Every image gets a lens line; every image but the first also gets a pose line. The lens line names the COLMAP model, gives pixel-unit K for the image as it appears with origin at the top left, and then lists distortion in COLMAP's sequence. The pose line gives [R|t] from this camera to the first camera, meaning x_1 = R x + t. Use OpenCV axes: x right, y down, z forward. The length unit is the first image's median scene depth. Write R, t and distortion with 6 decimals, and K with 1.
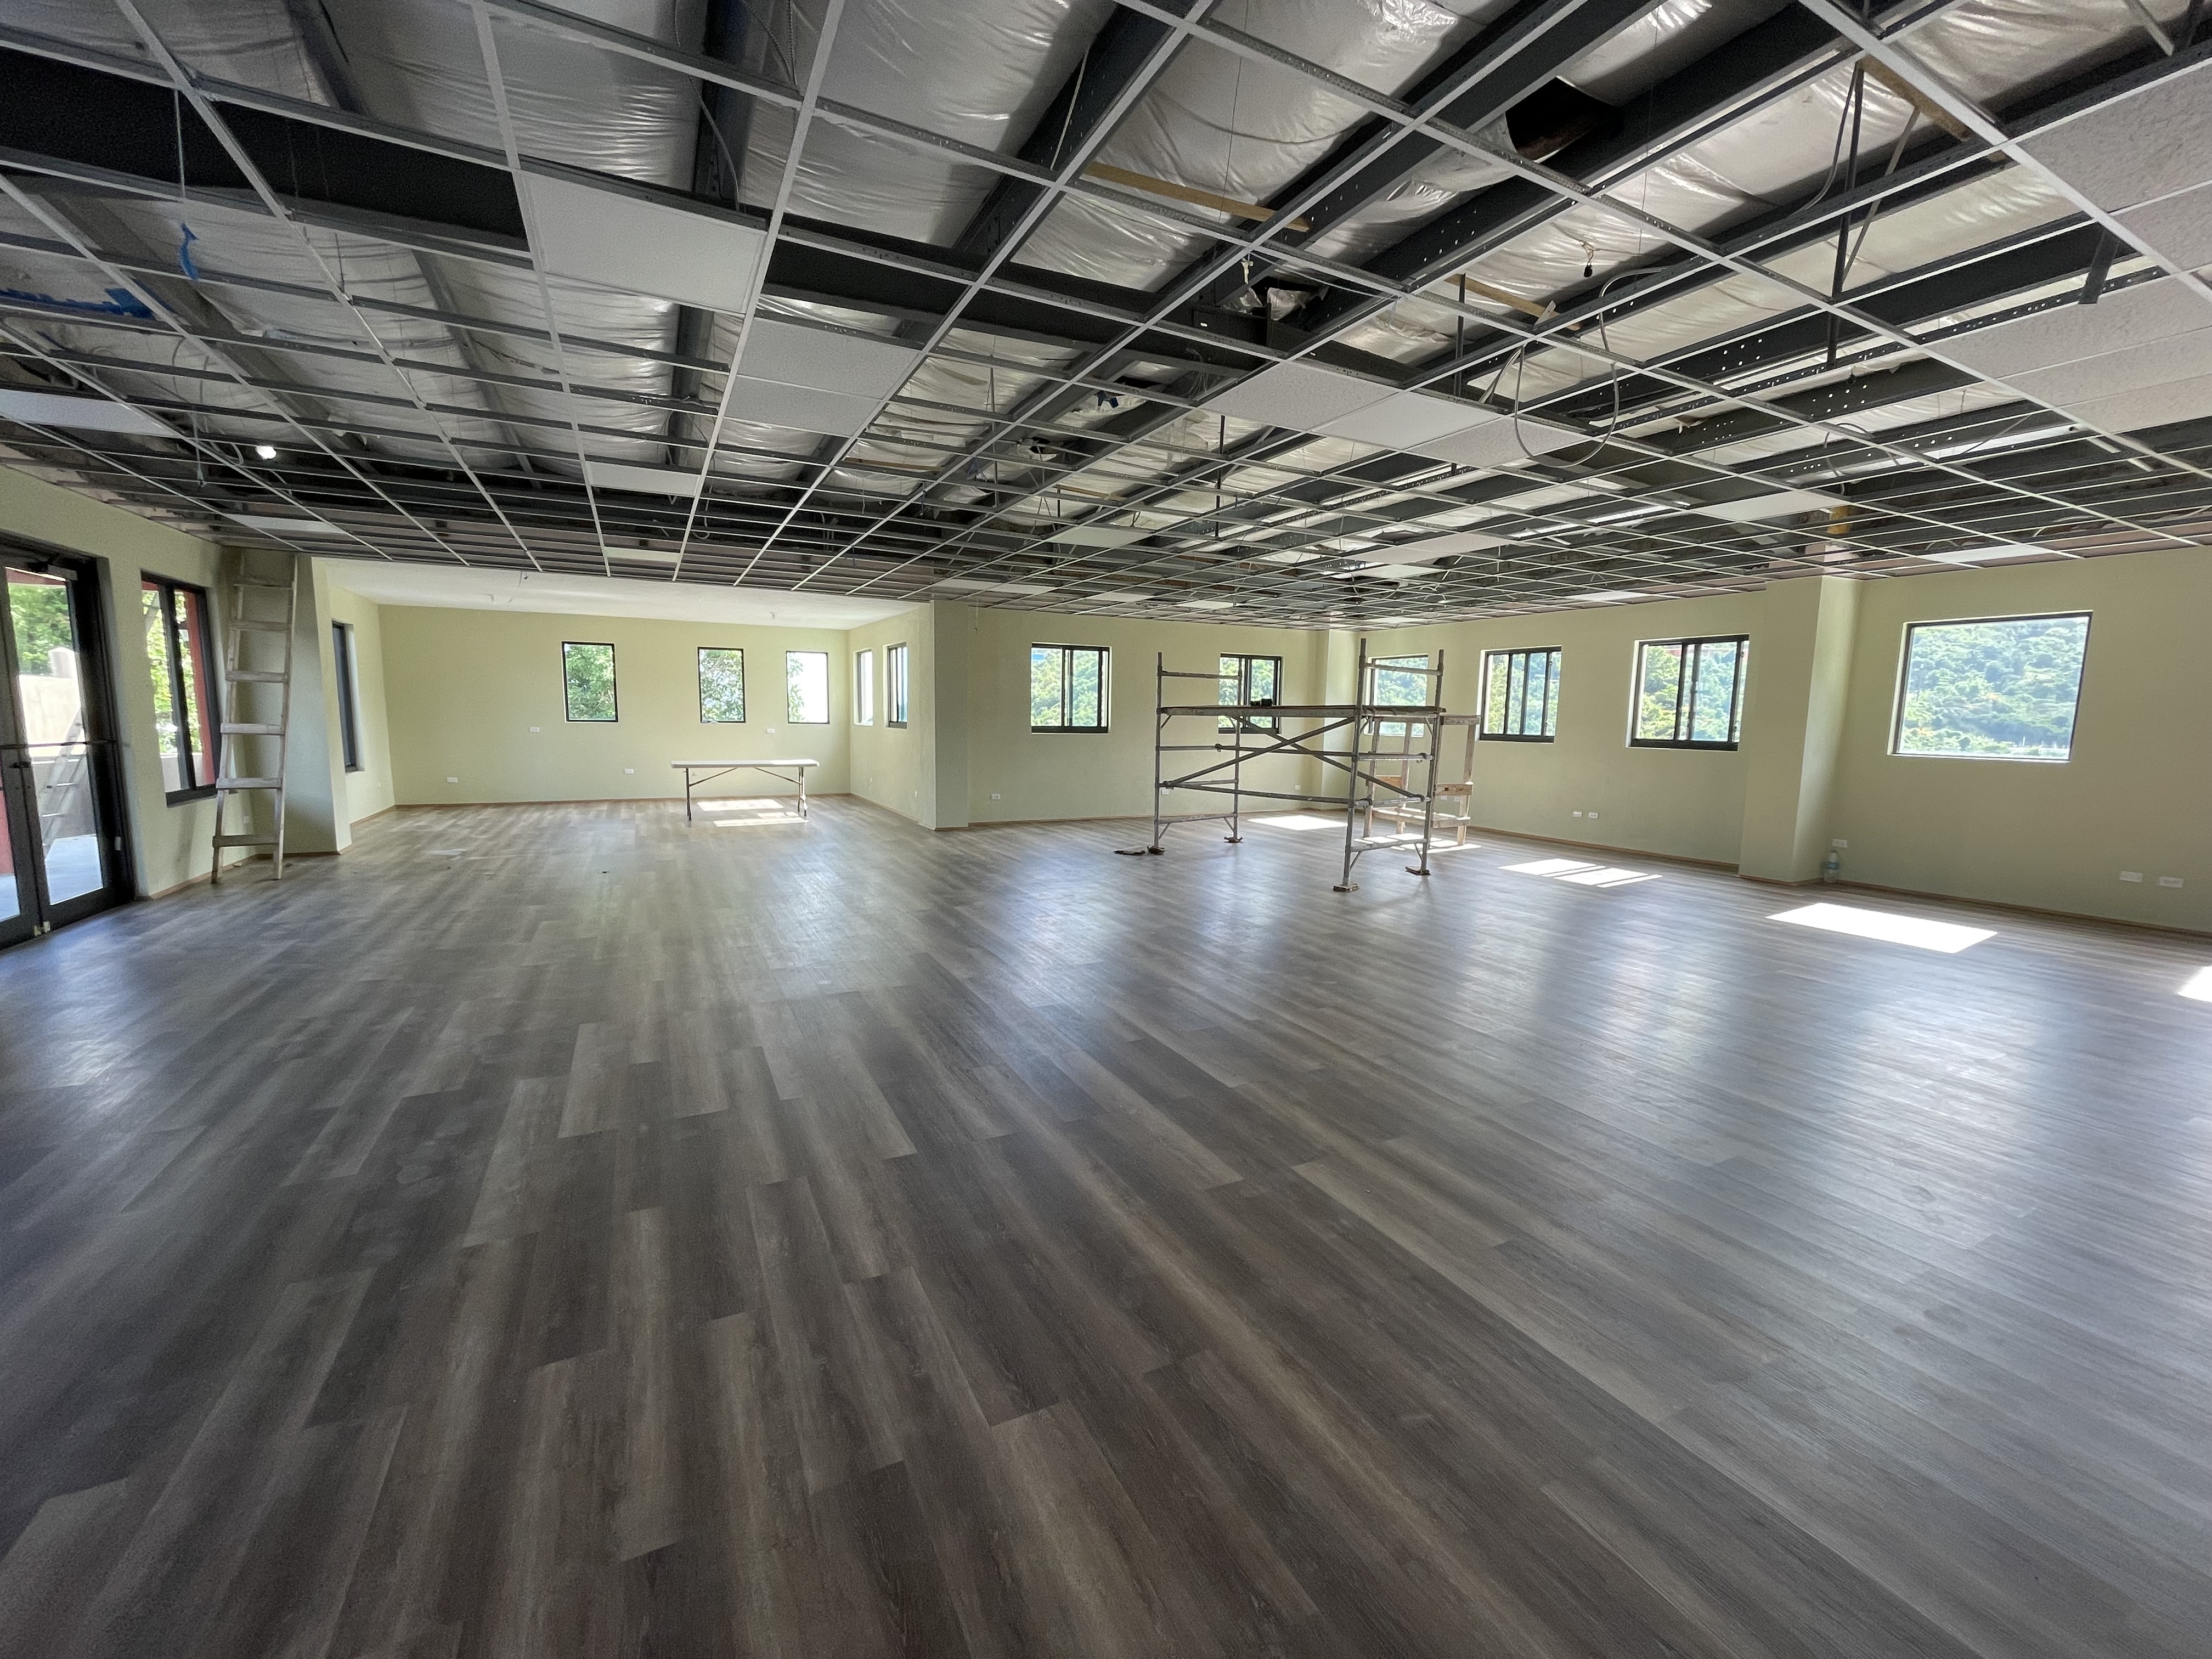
lens RADIAL K [[894.3, 0, 1104.7], [0, 894.3, 827.2], [0, 0, 1]] dist [0.001796, -0.001099]
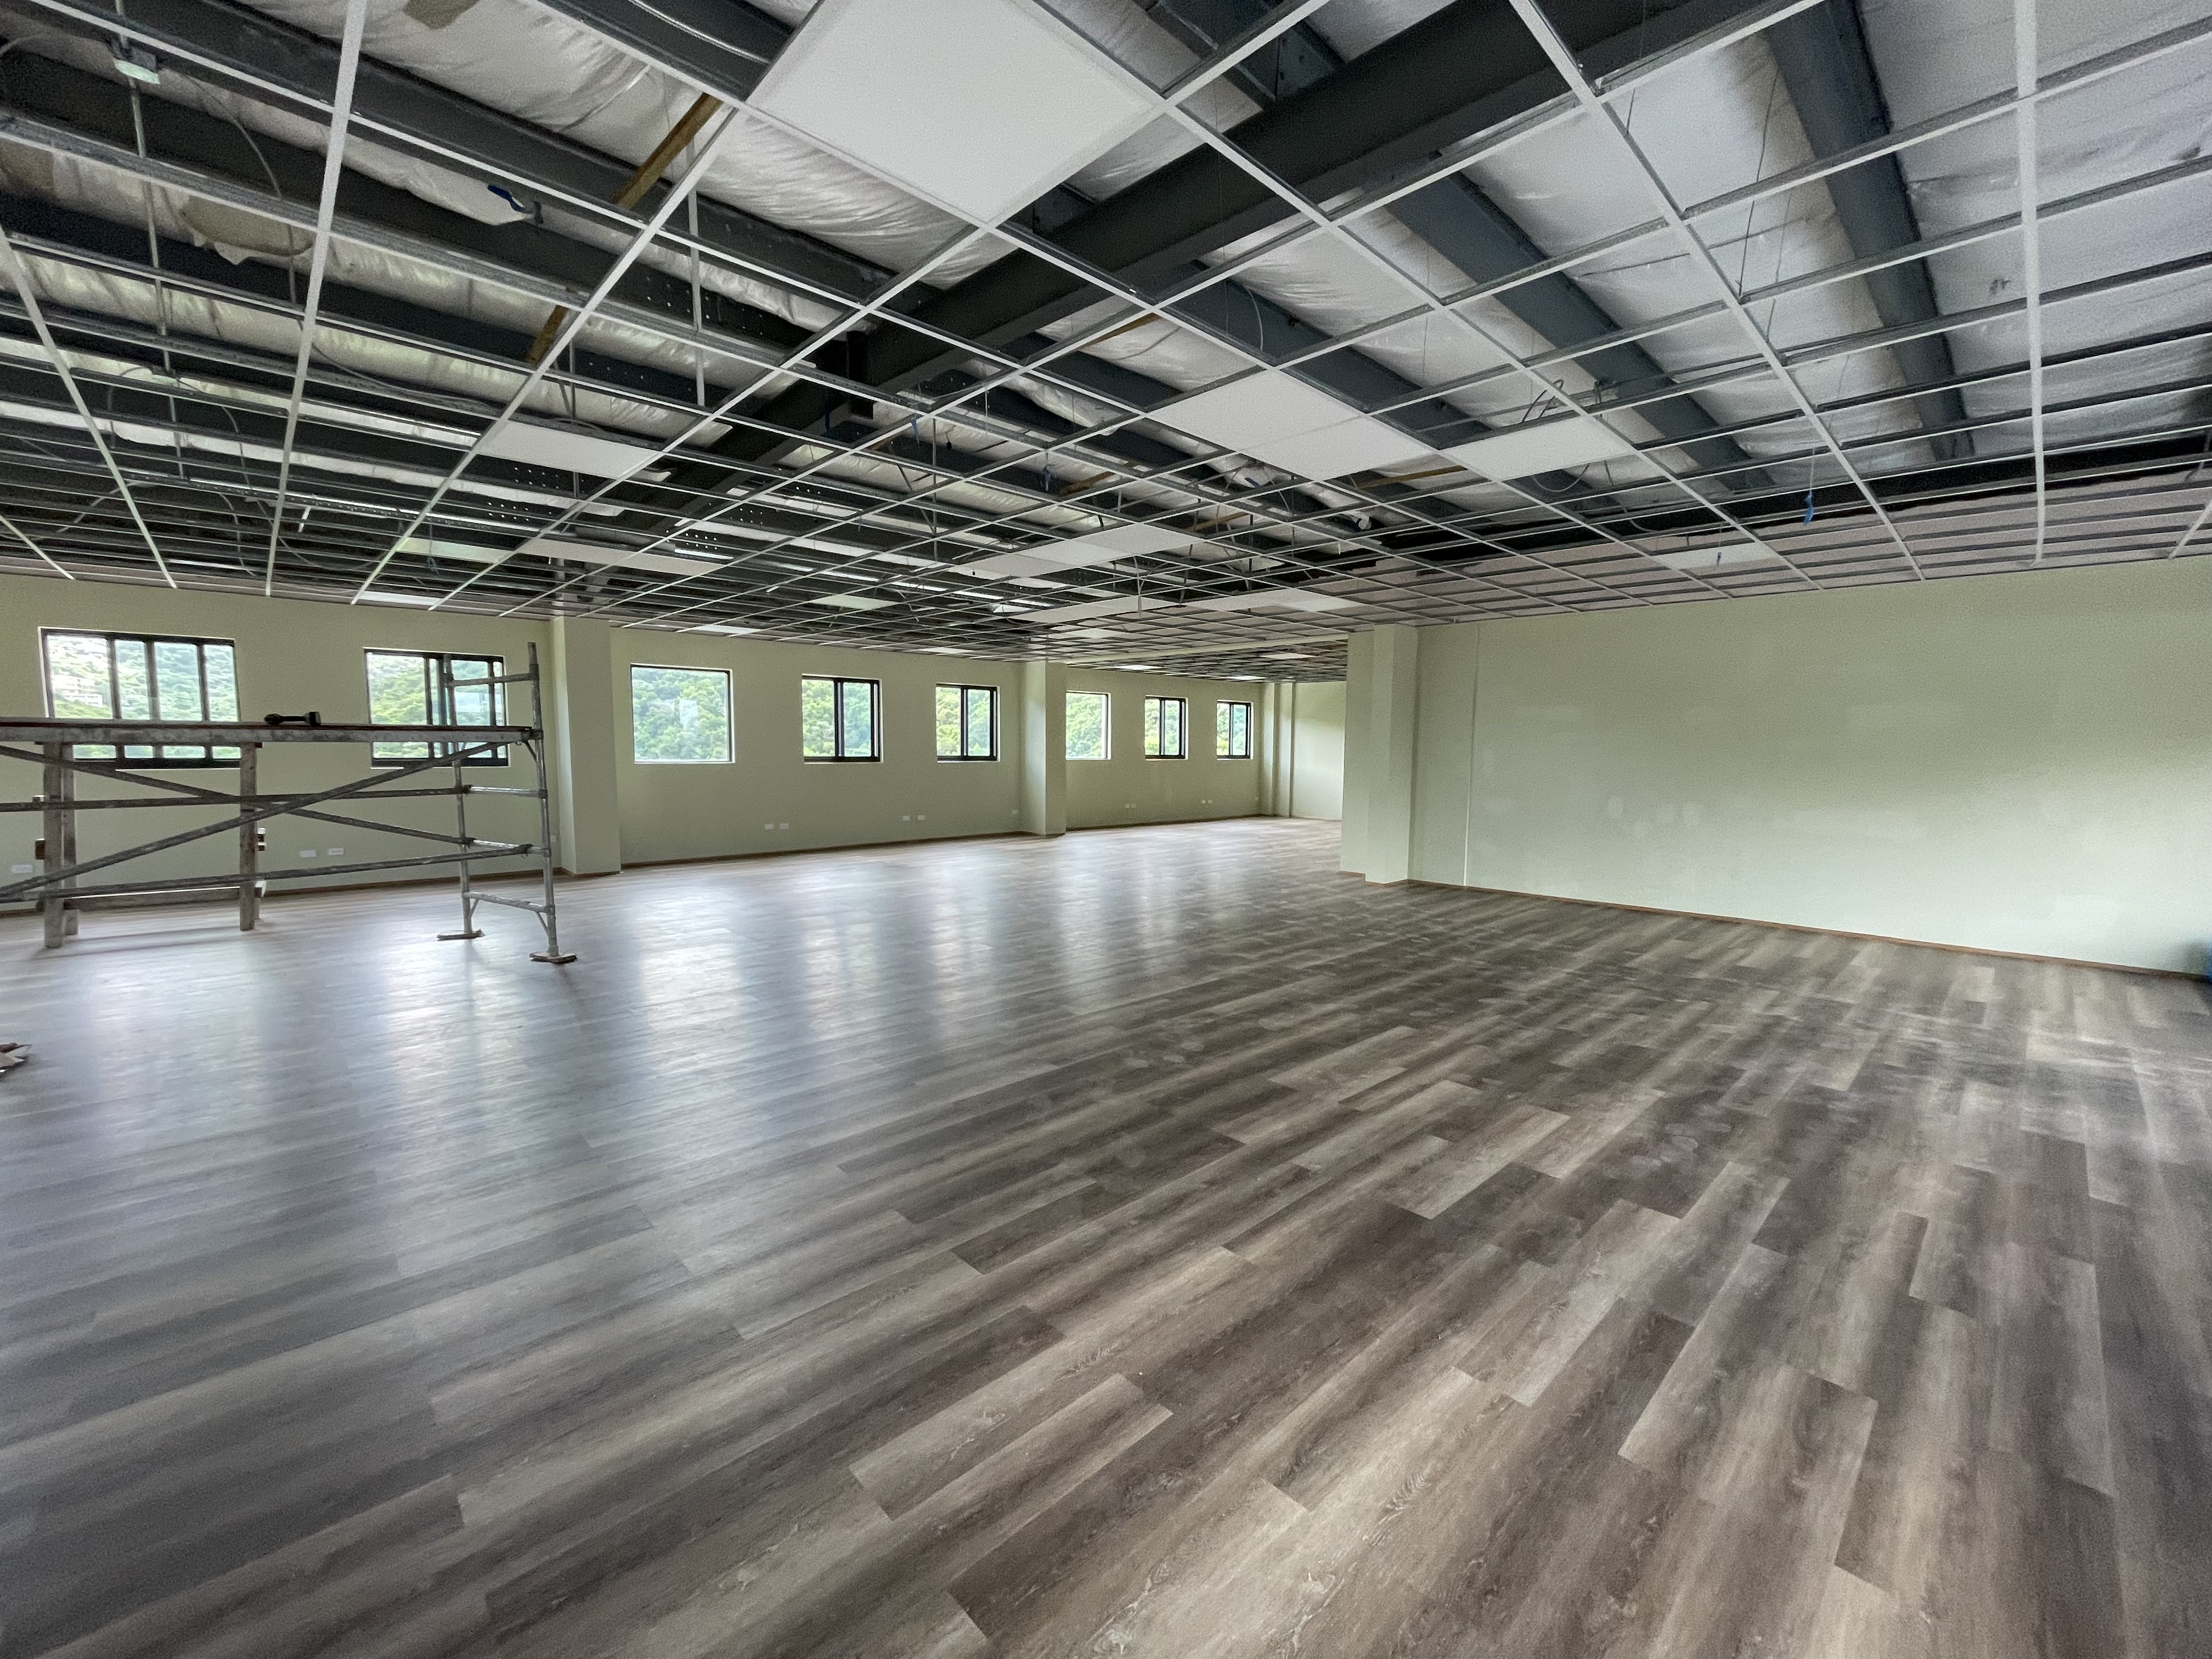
lens RADIAL K [[894.3, 0, 1102.2], [0, 894.3, 815.5], [0, 0, 1]] dist [0.001796, -0.001099]
pose [[-0.278487, -0.094904, 0.955740, -0.651132], [0.105213, 0.986103, 0.128577, -0.114564], [-0.954660, 0.136363, -0.264632, 0.785723]]
